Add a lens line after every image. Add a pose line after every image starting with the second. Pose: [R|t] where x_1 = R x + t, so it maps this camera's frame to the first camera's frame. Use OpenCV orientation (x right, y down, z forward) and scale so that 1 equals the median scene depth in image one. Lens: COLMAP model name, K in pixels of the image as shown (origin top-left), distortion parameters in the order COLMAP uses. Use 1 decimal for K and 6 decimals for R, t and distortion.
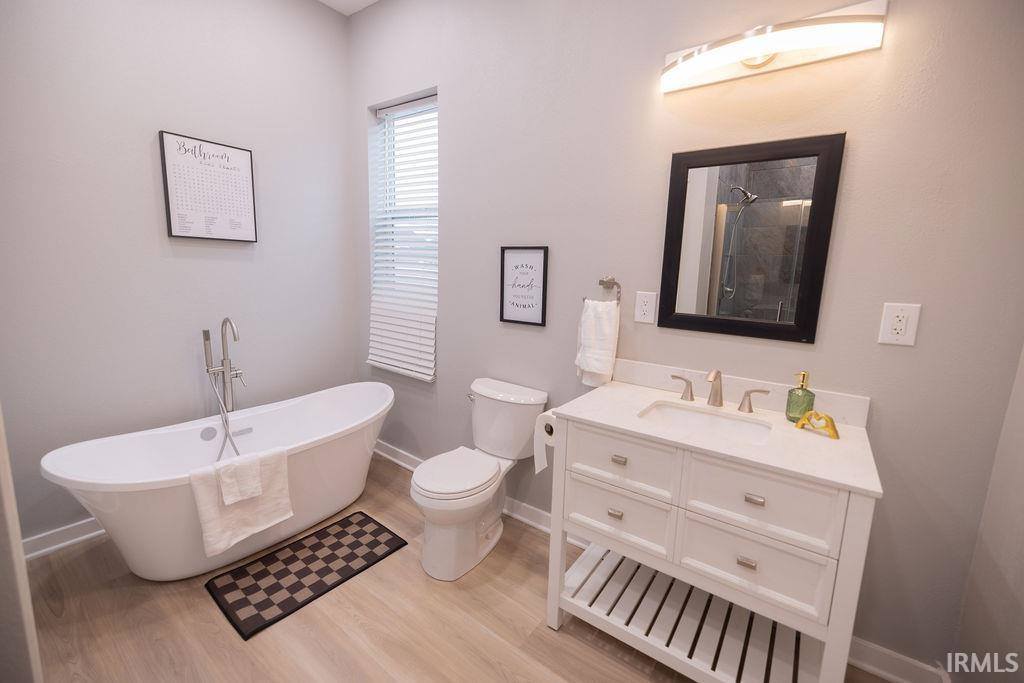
lens RADIAL K [[439.8, 0, 513.6], [0, 439.8, 335.5], [0, 0, 1]] dist [0.005932, 0.000706]
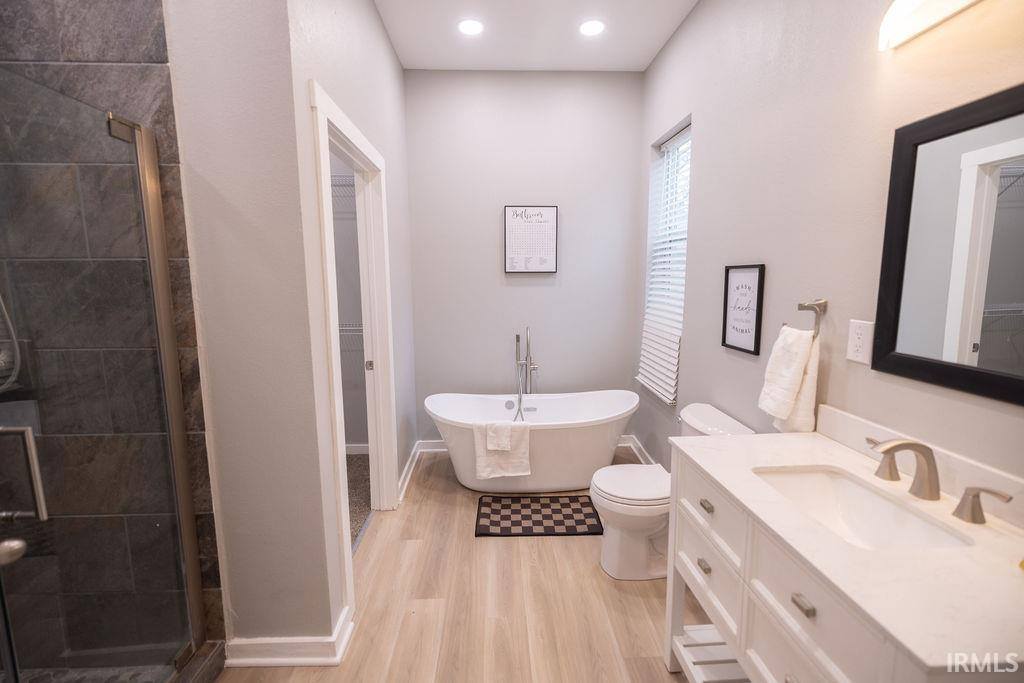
lens RADIAL K [[439.8, 0, 495.8], [0, 439.8, 332.9], [0, 0, 1]] dist [0.005932, 0.000706]
pose [[0.602578, 0.061040, -0.795722, 0.481964], [-0.090437, 0.995871, 0.007908, -0.027044], [0.792919, 0.067197, 0.605610, 0.064291]]
